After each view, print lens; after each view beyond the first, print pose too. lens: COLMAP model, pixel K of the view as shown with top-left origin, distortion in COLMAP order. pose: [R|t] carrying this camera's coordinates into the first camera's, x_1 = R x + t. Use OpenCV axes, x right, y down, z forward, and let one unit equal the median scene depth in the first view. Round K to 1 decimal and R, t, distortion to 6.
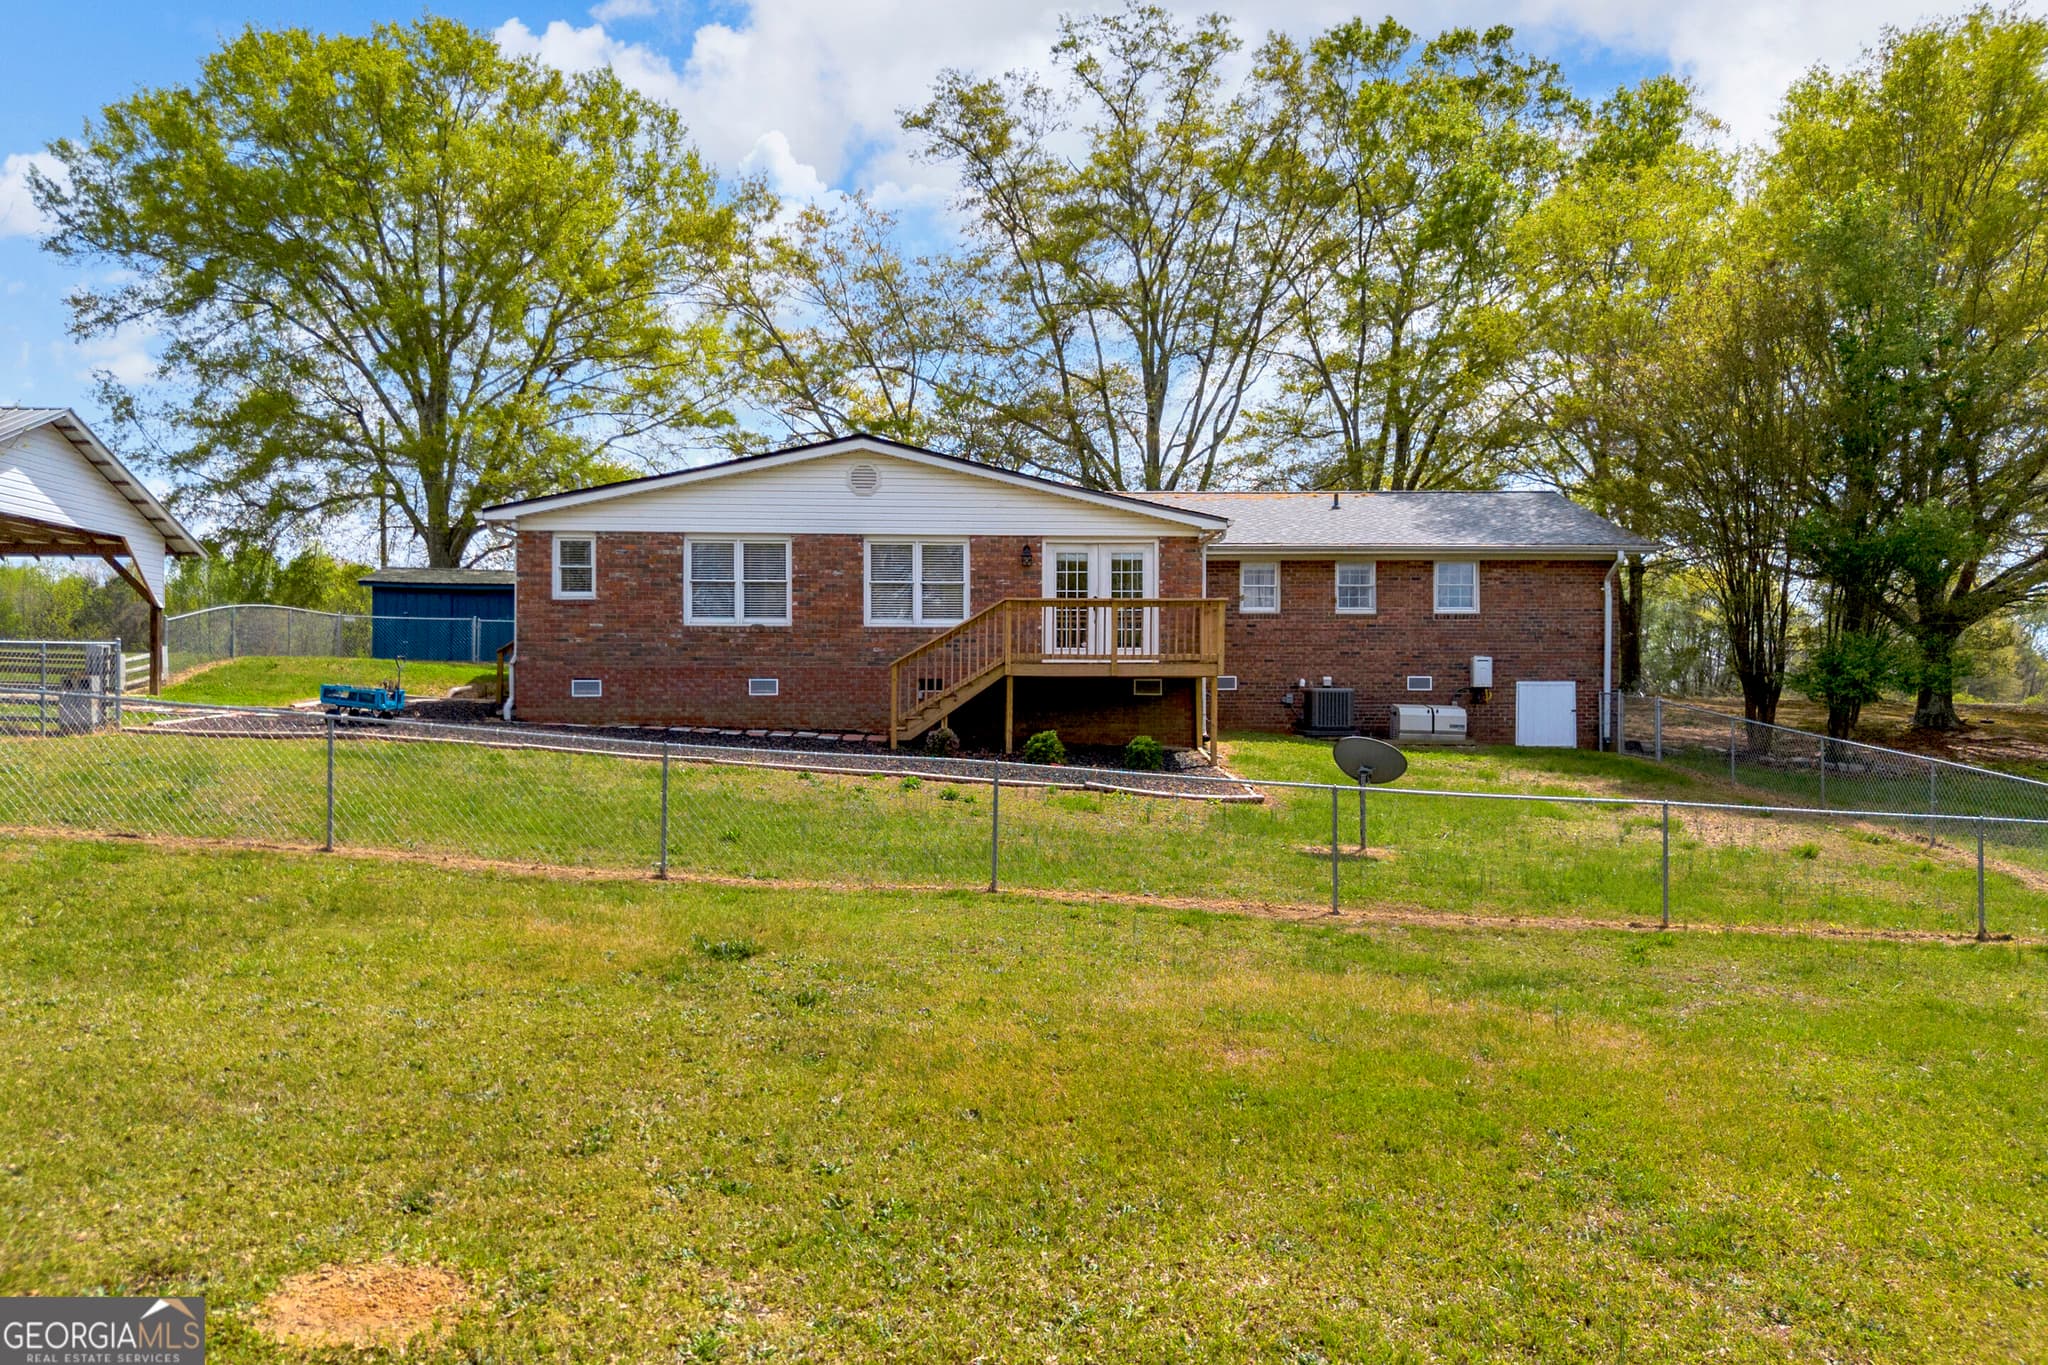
lens RADIAL K [[1526.1, 0, 1024.0], [0, 1526.1, 682.5], [0, 0, 1]] dist [0.129591, -0.202137]
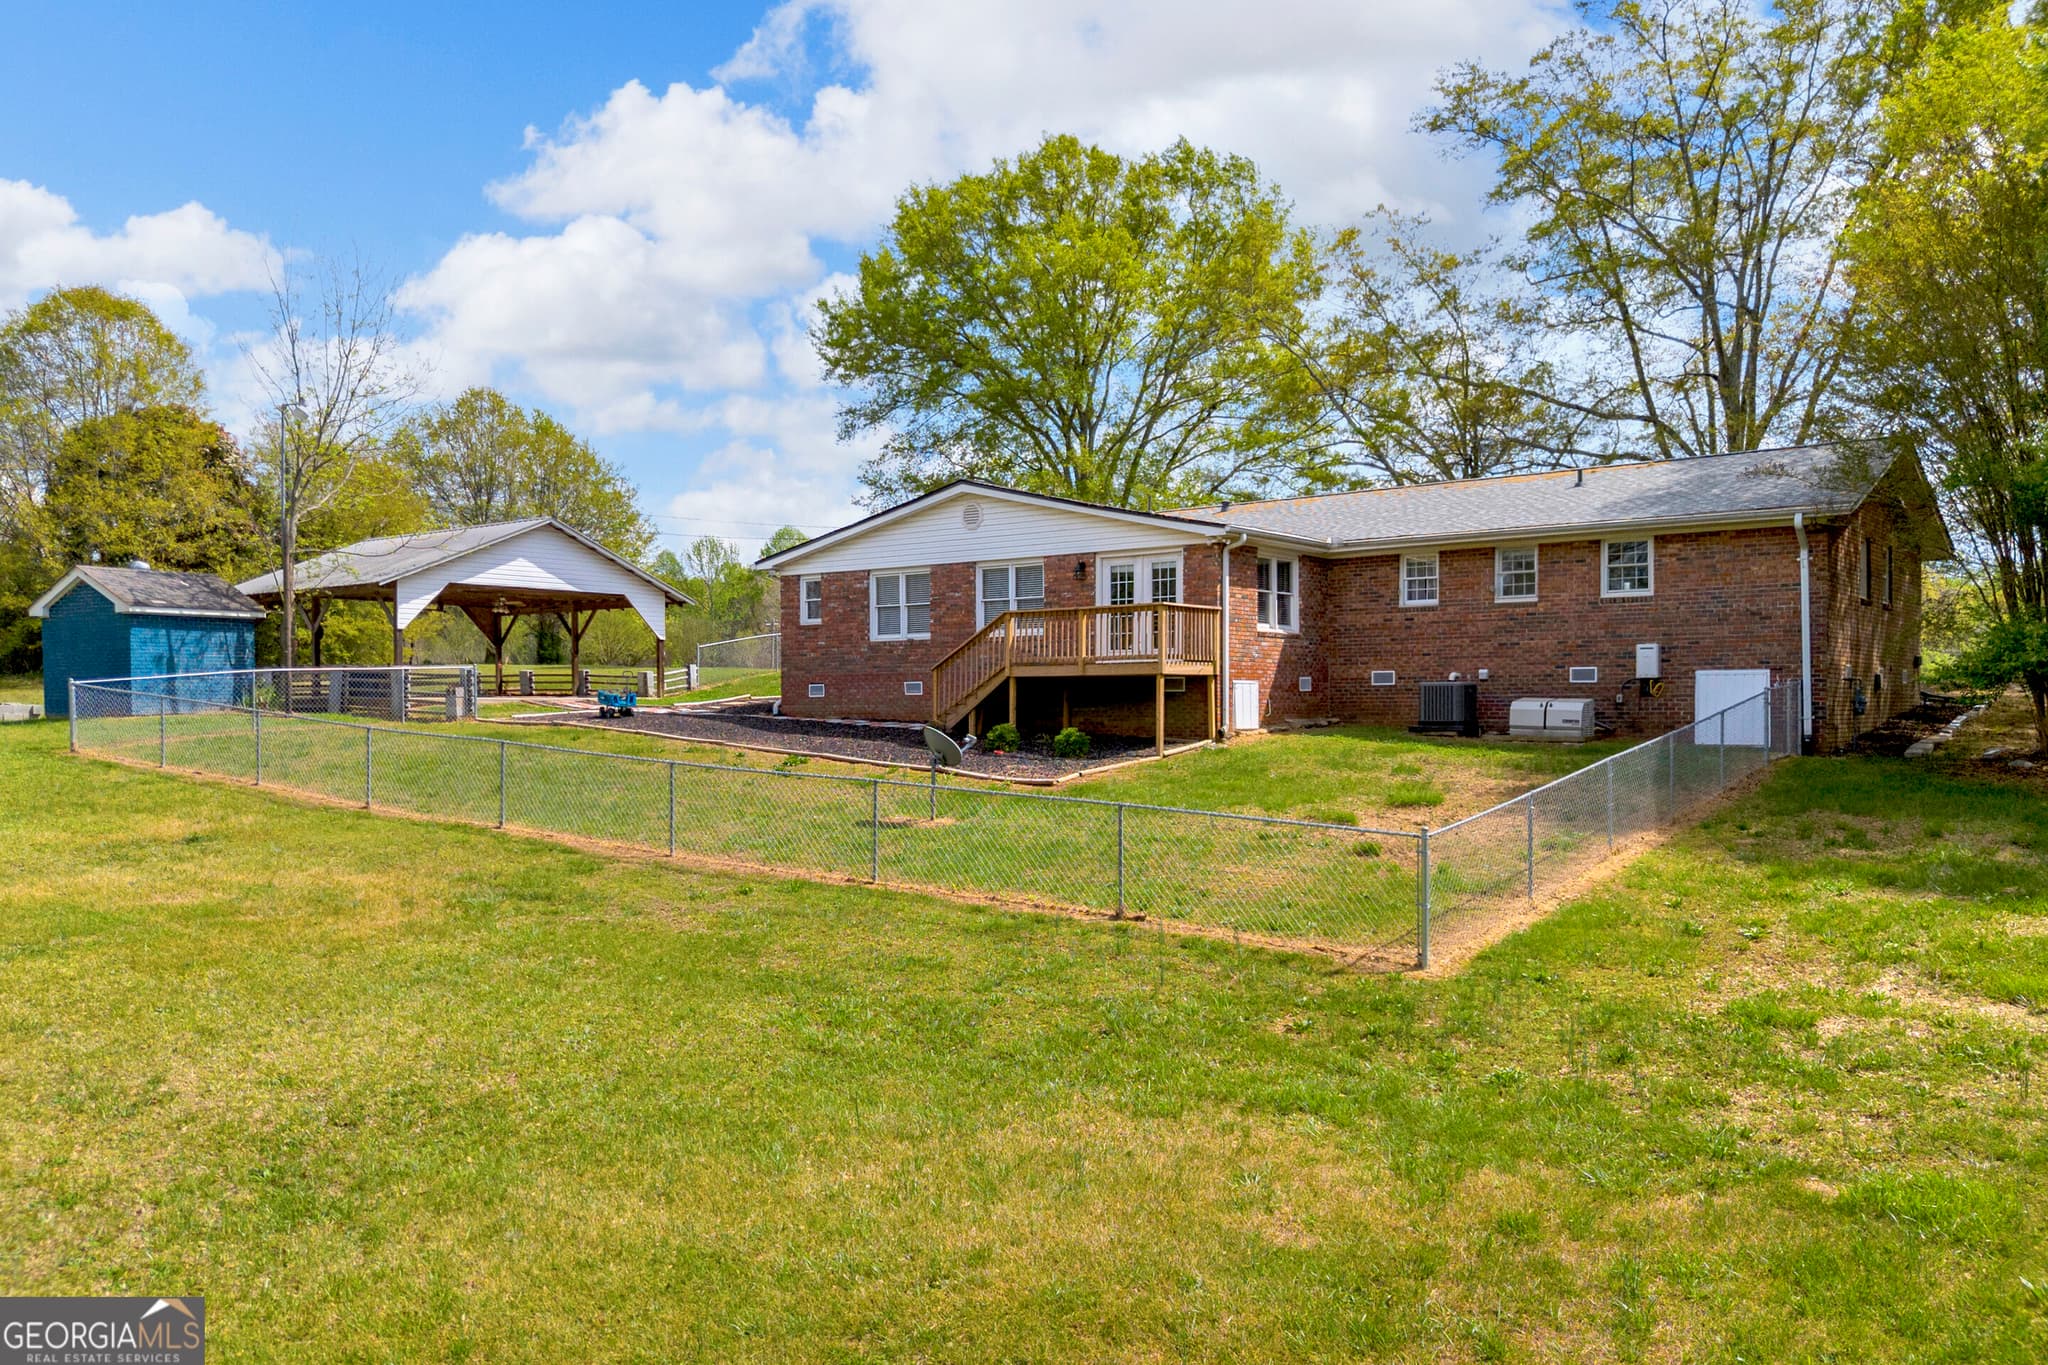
lens RADIAL K [[1526.1, 0, 1024.0], [0, 1526.1, 682.5], [0, 0, 1]] dist [0.129591, -0.202137]
pose [[0.767636, -0.013662, -0.640741, 0.695832], [0.014907, 0.999883, -0.003461, 0.003936], [0.640713, -0.006895, 0.767749, 0.093247]]
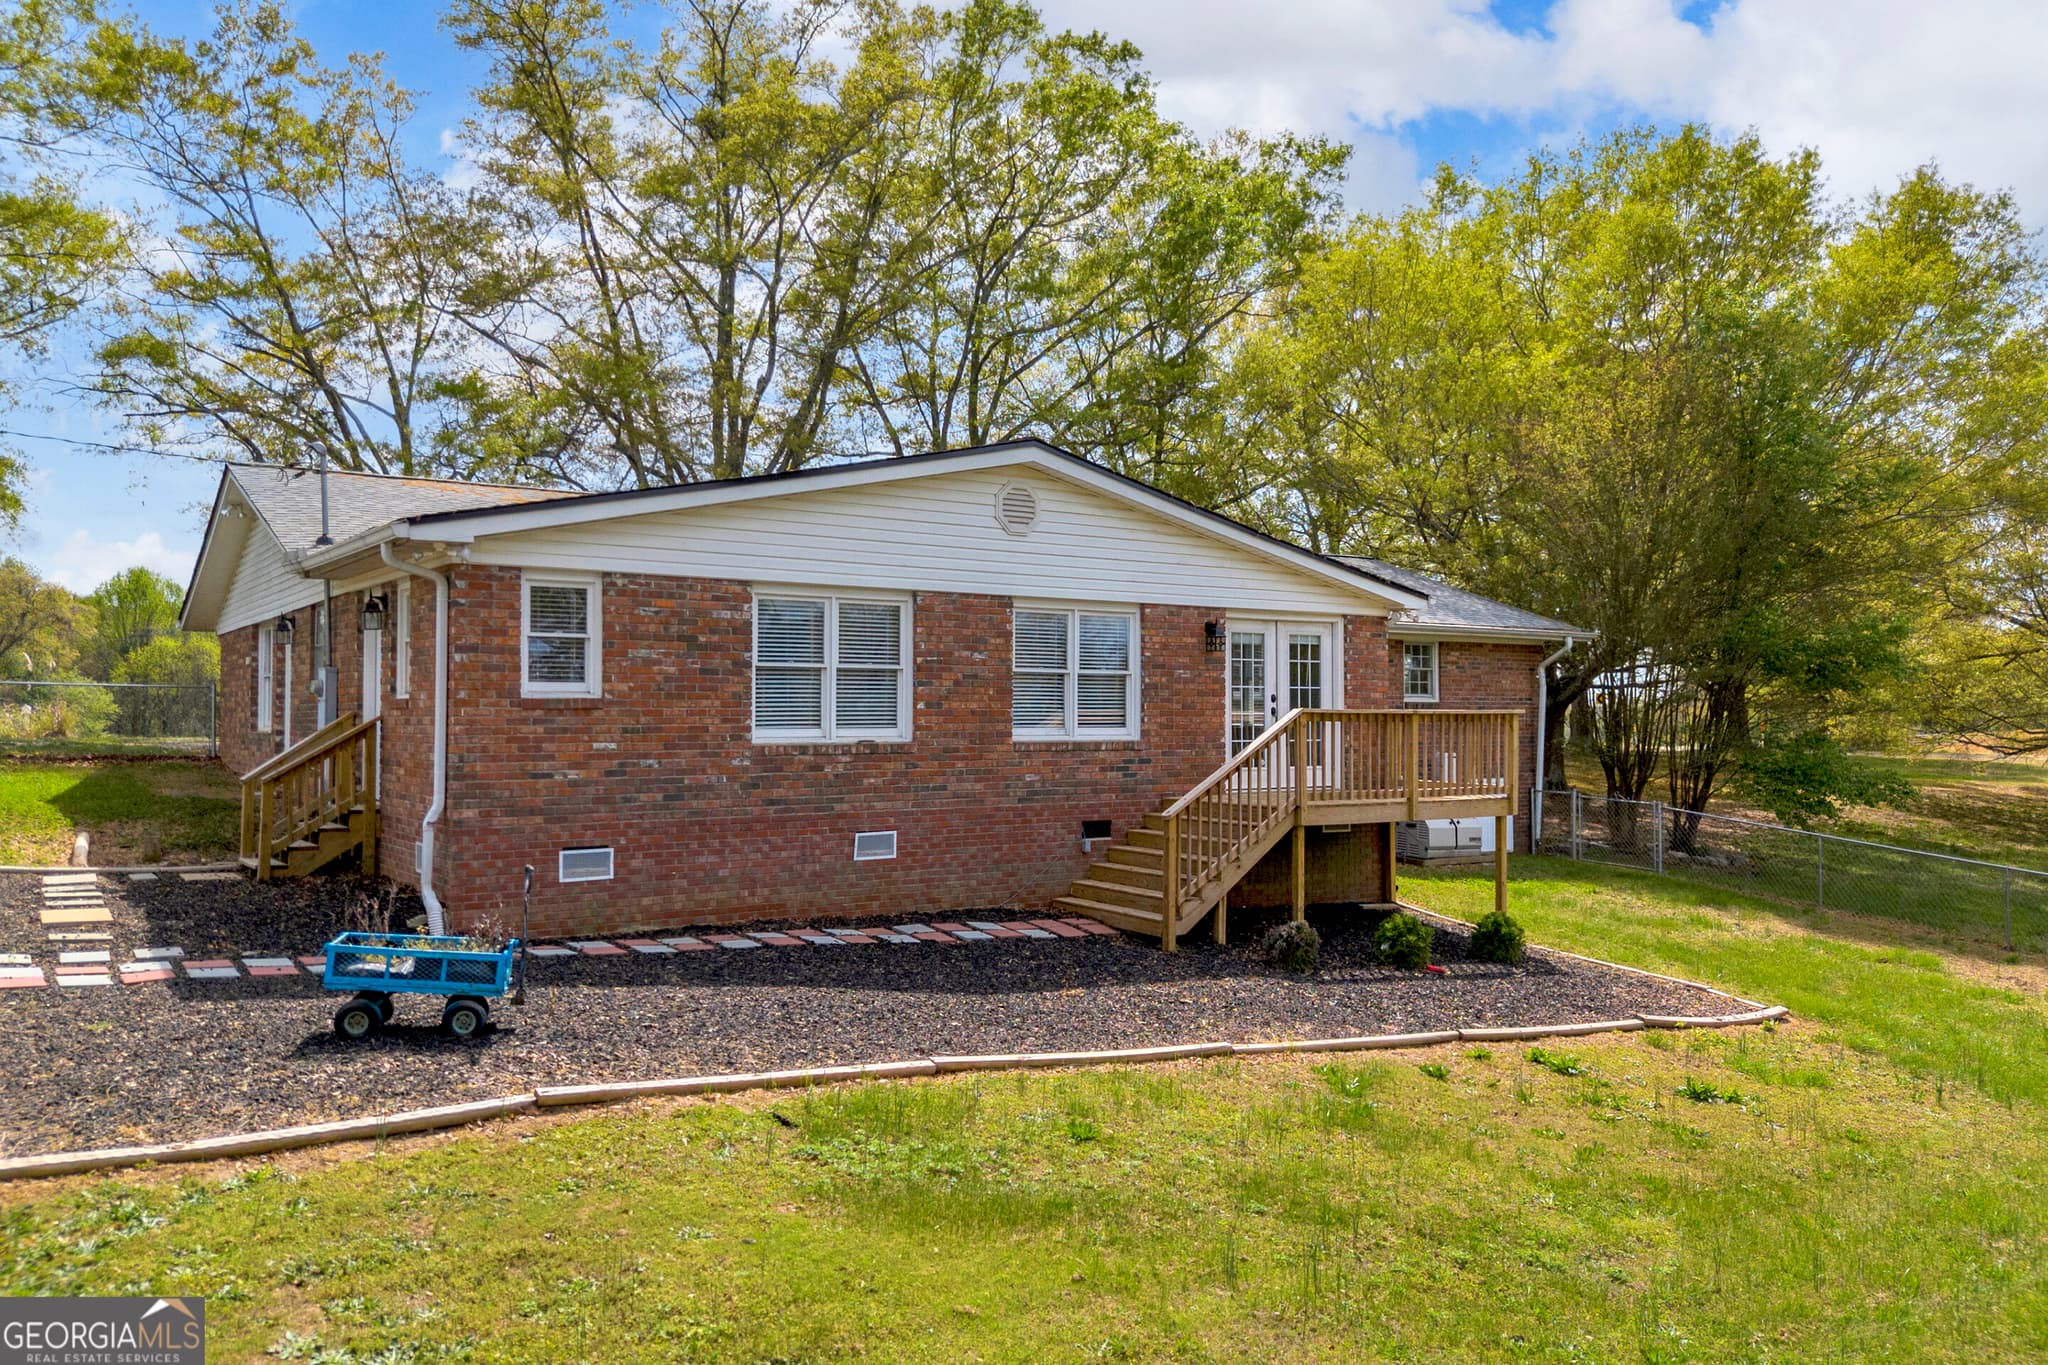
lens RADIAL K [[1526.1, 0, 1024.0], [0, 1526.1, 682.5], [0, 0, 1]] dist [0.129591, -0.202137]
pose [[0.843851, 0.011363, 0.536458, -0.436243], [-0.009234, 0.999935, -0.006655, -0.056376], [-0.536499, 0.000662, 0.843901, 0.460987]]
